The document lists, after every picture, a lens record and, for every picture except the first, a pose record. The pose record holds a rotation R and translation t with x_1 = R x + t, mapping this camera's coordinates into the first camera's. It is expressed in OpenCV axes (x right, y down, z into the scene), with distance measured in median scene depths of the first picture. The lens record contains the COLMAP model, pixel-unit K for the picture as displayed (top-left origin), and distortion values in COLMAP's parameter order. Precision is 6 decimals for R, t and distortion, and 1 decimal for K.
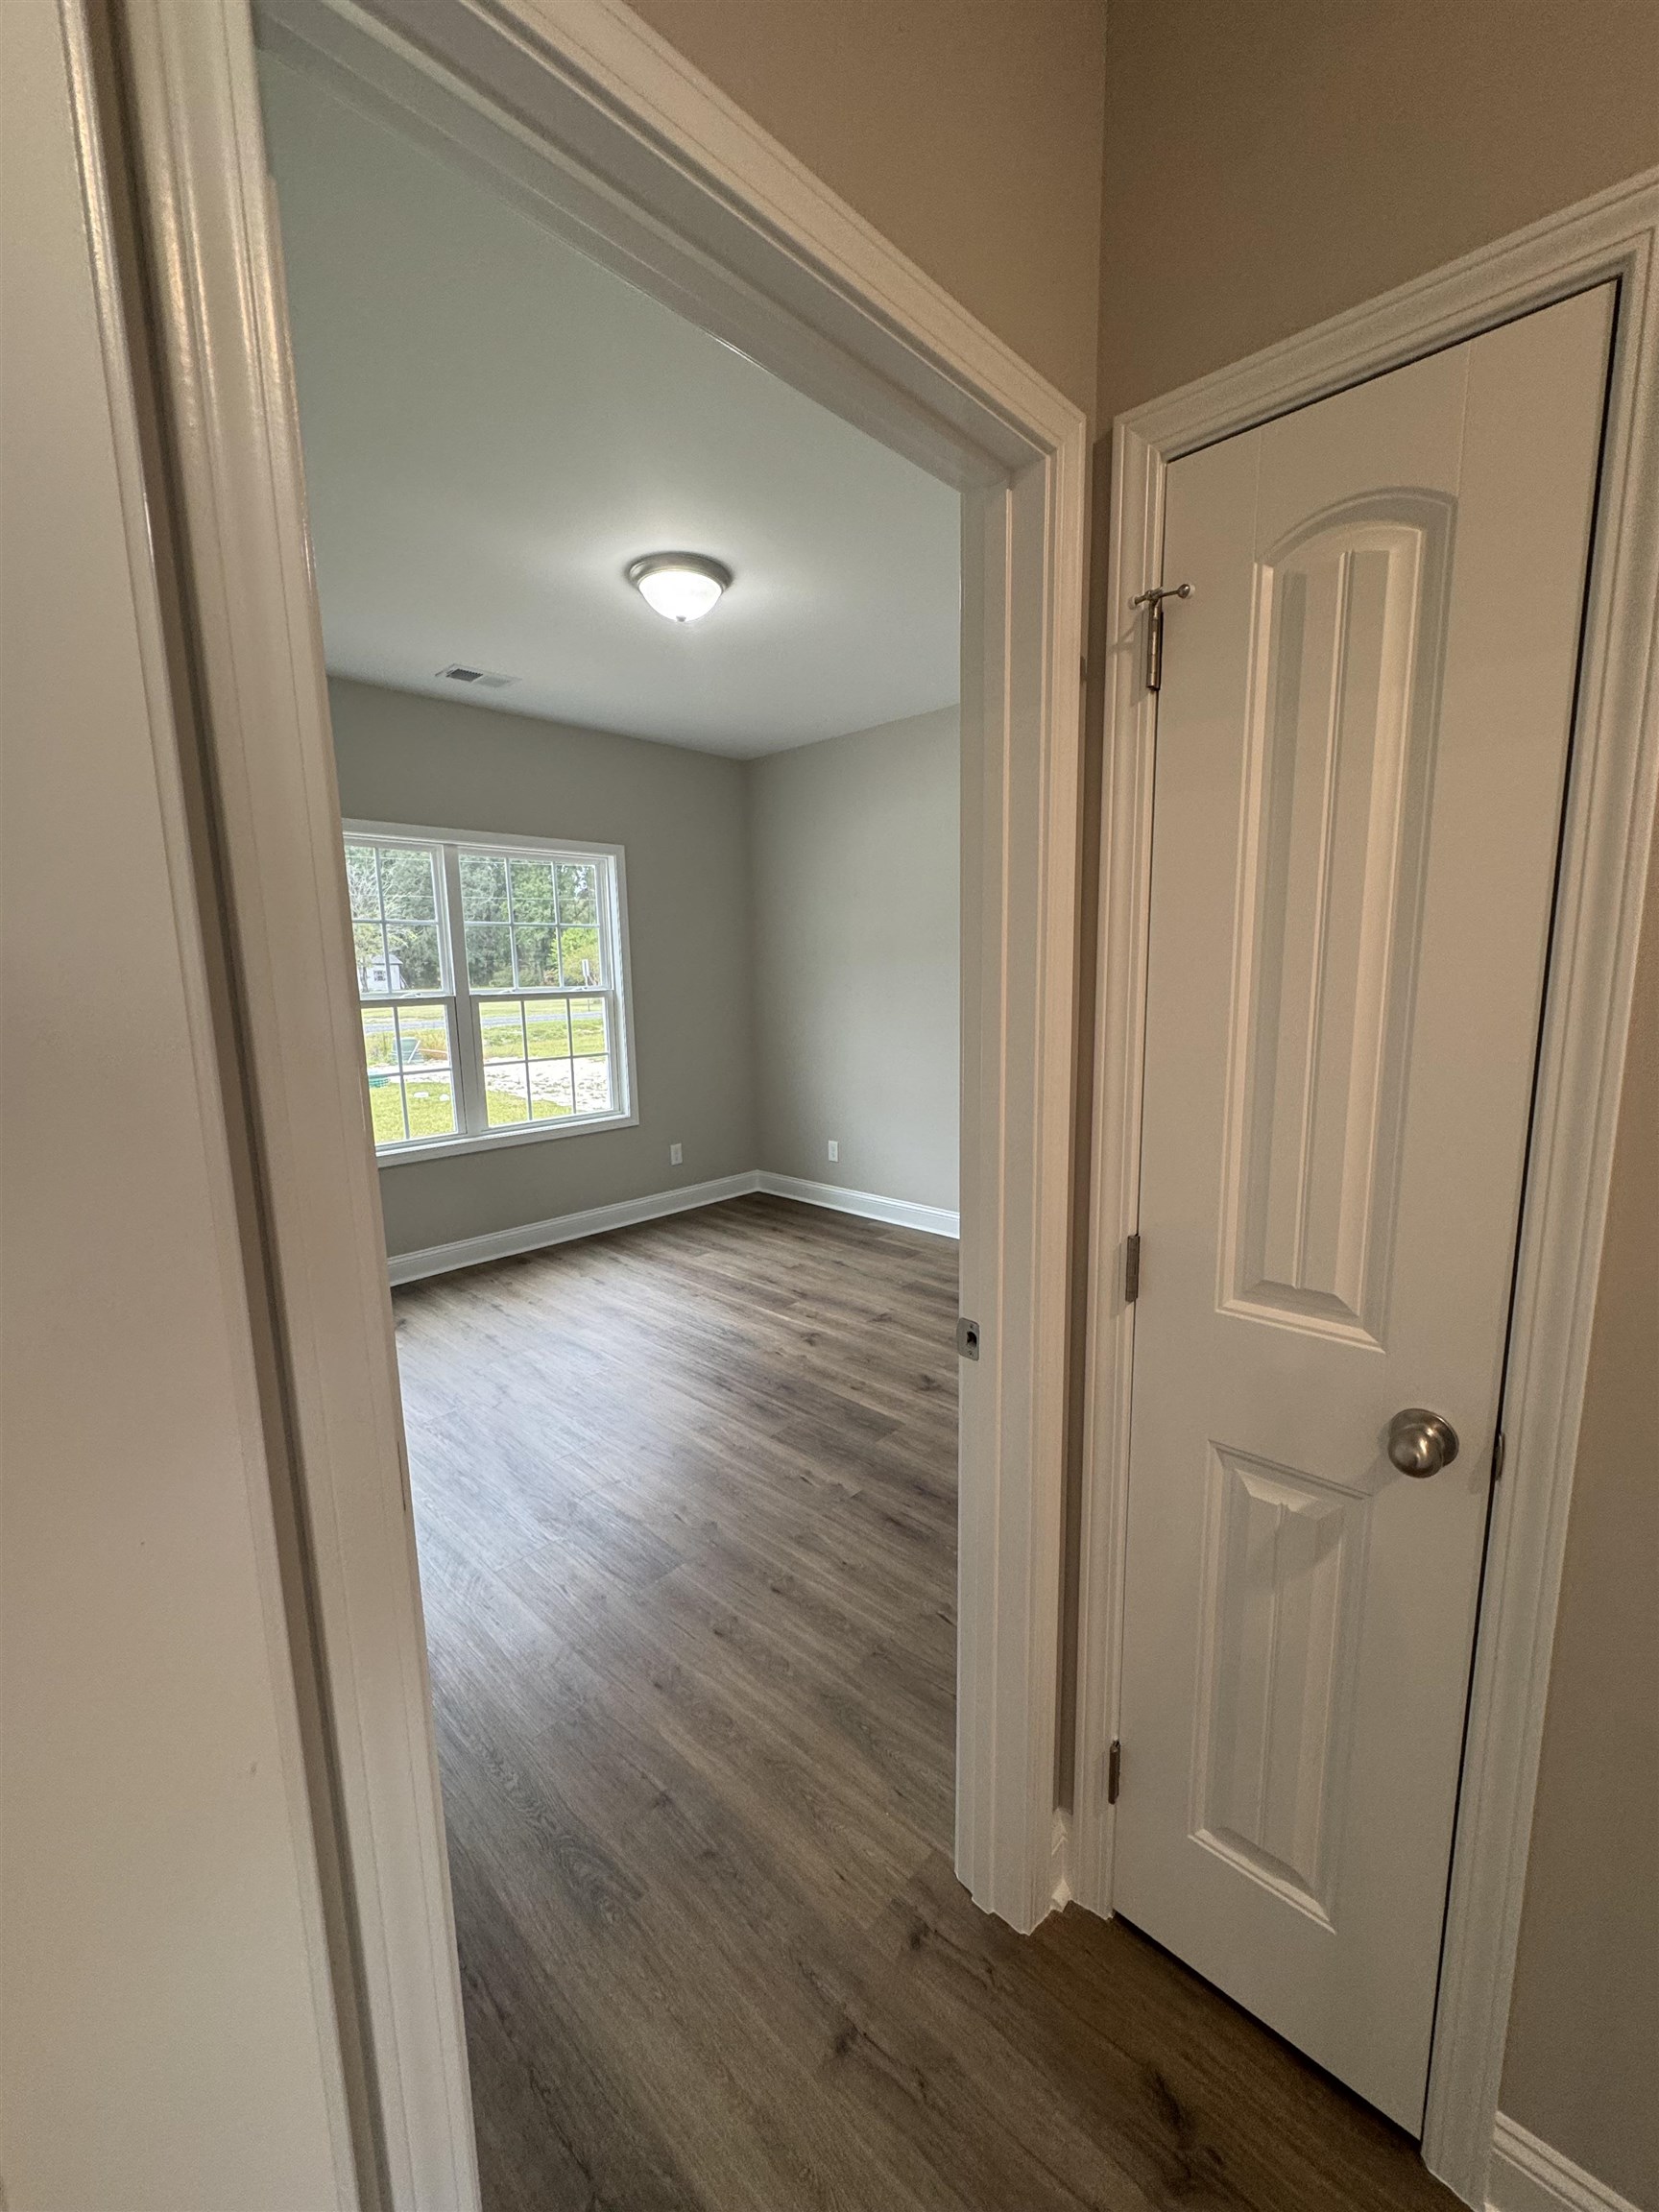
lens RADIAL K [[882.2, 0, 829.5], [0, 882.2, 1106.0], [0, 0, 1]] dist [0.001407, 0.000456]
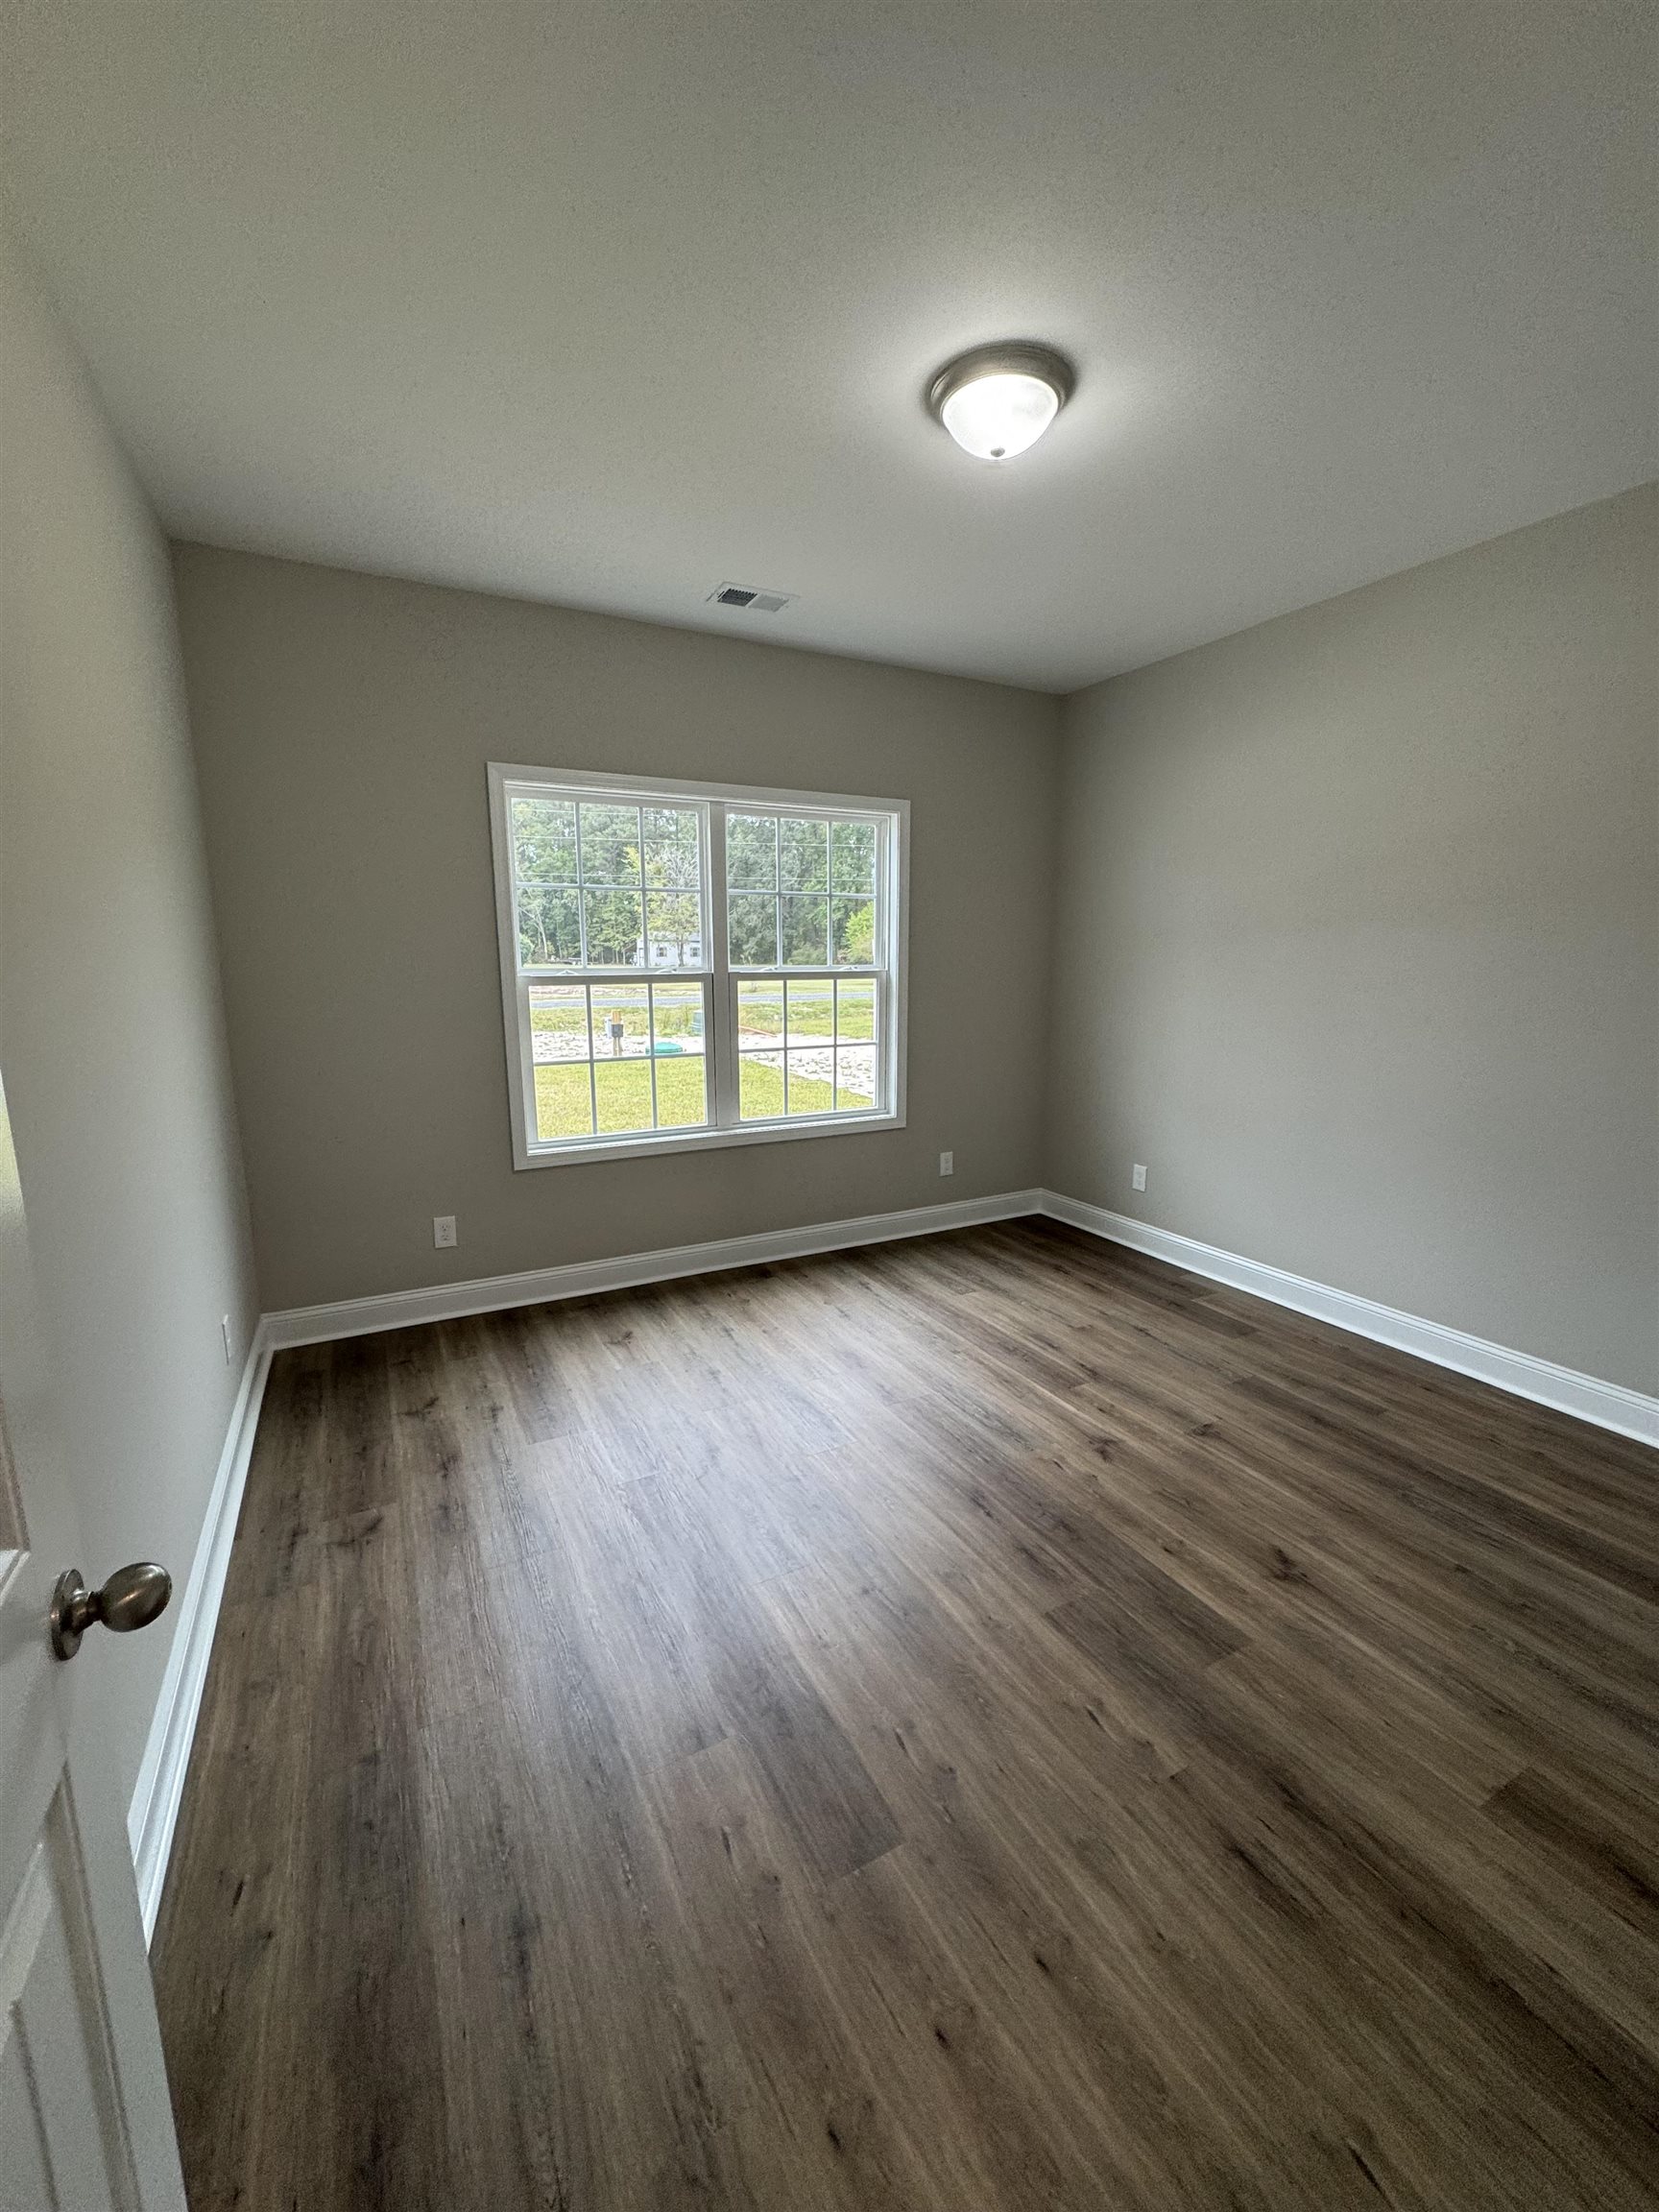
lens RADIAL K [[882.2, 0, 829.5], [0, 882.2, 1106.0], [0, 0, 1]] dist [0.001407, 0.000456]
pose [[0.948823, 0.071960, -0.307500, -0.028888], [-0.065806, 0.997371, 0.030349, -0.027062], [0.308875, -0.008560, 0.951064, 0.199995]]
